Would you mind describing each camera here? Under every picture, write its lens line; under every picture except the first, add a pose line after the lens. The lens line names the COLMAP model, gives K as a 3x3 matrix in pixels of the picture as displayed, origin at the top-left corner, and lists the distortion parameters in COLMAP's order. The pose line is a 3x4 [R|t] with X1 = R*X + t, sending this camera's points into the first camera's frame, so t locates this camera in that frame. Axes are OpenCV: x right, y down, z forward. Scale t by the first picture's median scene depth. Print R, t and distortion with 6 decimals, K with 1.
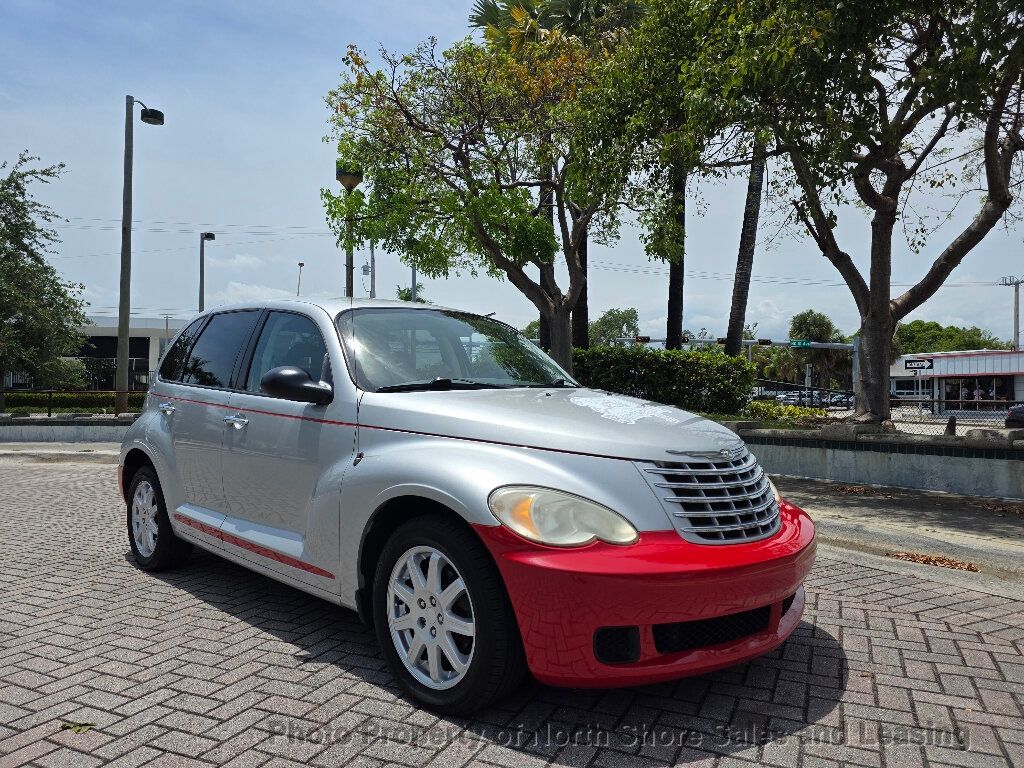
lens RADIAL K [[685.3, 0, 500.8], [0, 685.3, 385.3], [0, 0, 1]] dist [0.047677, -0.041403]
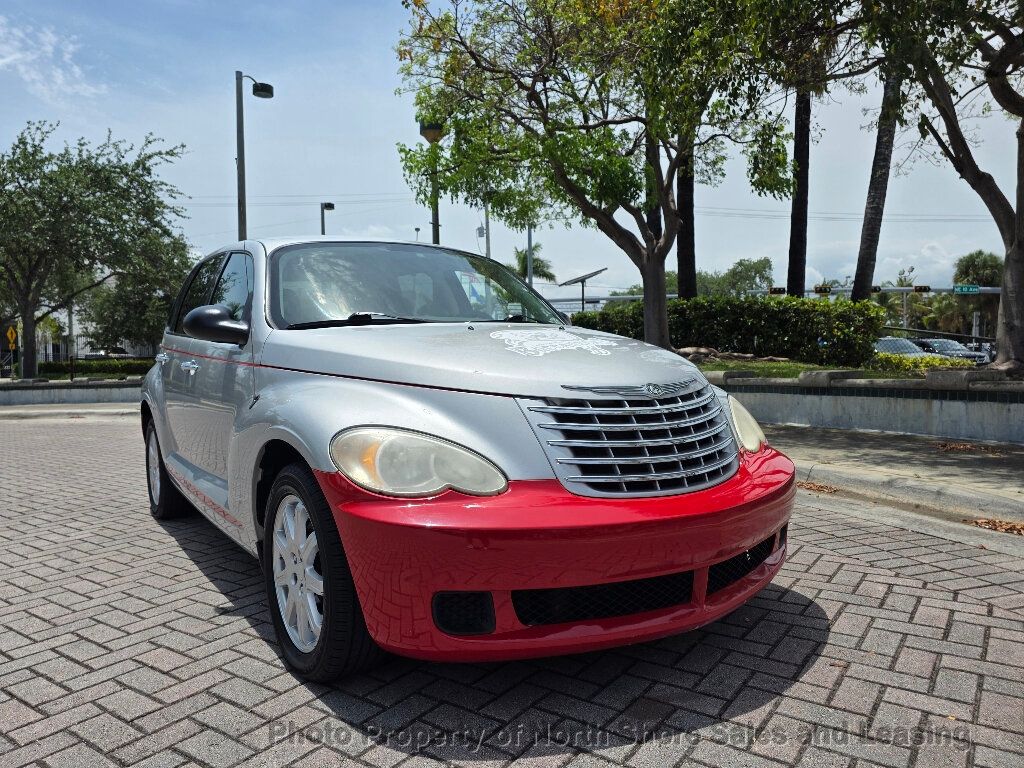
lens RADIAL K [[685.3, 0, 500.8], [0, 685.3, 389.9], [0, 0, 1]] dist [0.047677, -0.041403]
pose [[0.982619, -0.010921, -0.185310, 0.068962], [0.022433, 0.997938, 0.060141, 0.010657], [0.184271, -0.063253, 0.980838, 0.038563]]
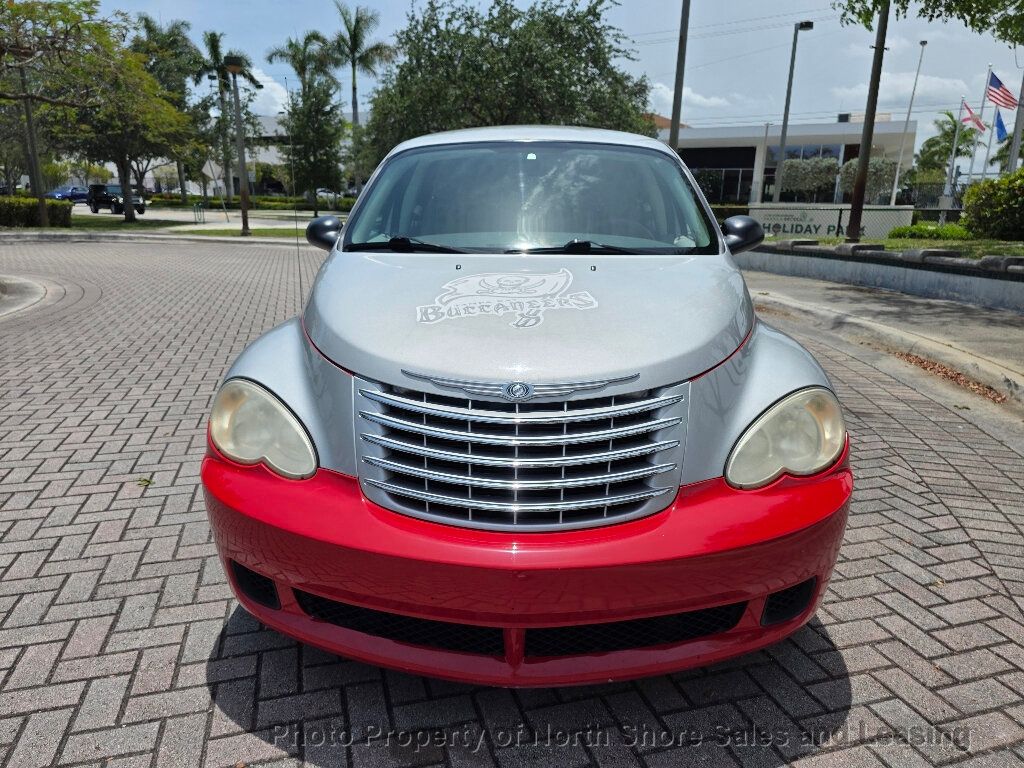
lens RADIAL K [[685.3, 0, 508.5], [0, 685.3, 385.5], [0, 0, 1]] dist [0.047677, -0.041403]
pose [[0.673707, 0.198672, -0.711792, 0.174683], [-0.001868, 0.963640, 0.267199, -0.016283], [0.738996, -0.178684, 0.649582, 0.133804]]
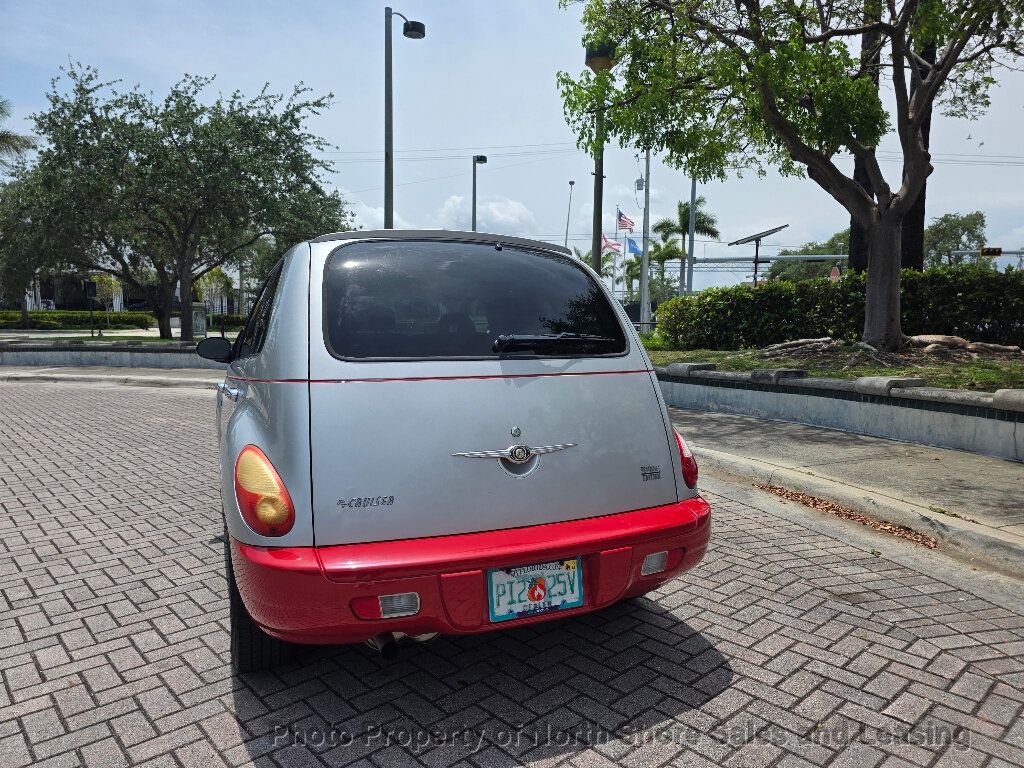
lens RADIAL K [[685.3, 0, 508.9], [0, 685.3, 397.8], [0, 0, 1]] dist [0.047677, -0.041403]
pose [[0.926250, 0.052085, -0.373293, 0.003956], [-0.002920, 0.991368, 0.131078, -0.019840], [0.376898, -0.120321, 0.918407, 0.214554]]
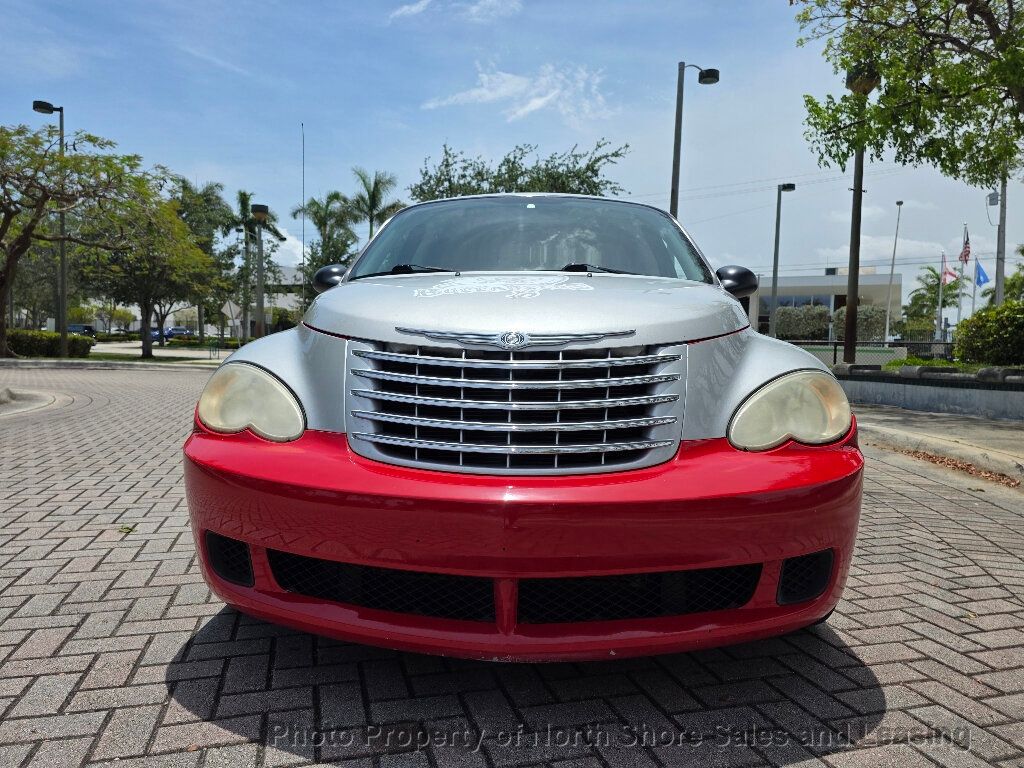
lens RADIAL K [[685.3, 0, 508.2], [0, 685.3, 386.4], [0, 0, 1]] dist [0.047677, -0.041403]
pose [[0.667973, 0.054626, -0.742178, 0.178859], [-0.010729, 0.997906, 0.063792, 0.023323], [0.744108, -0.034648, 0.667160, 0.132939]]
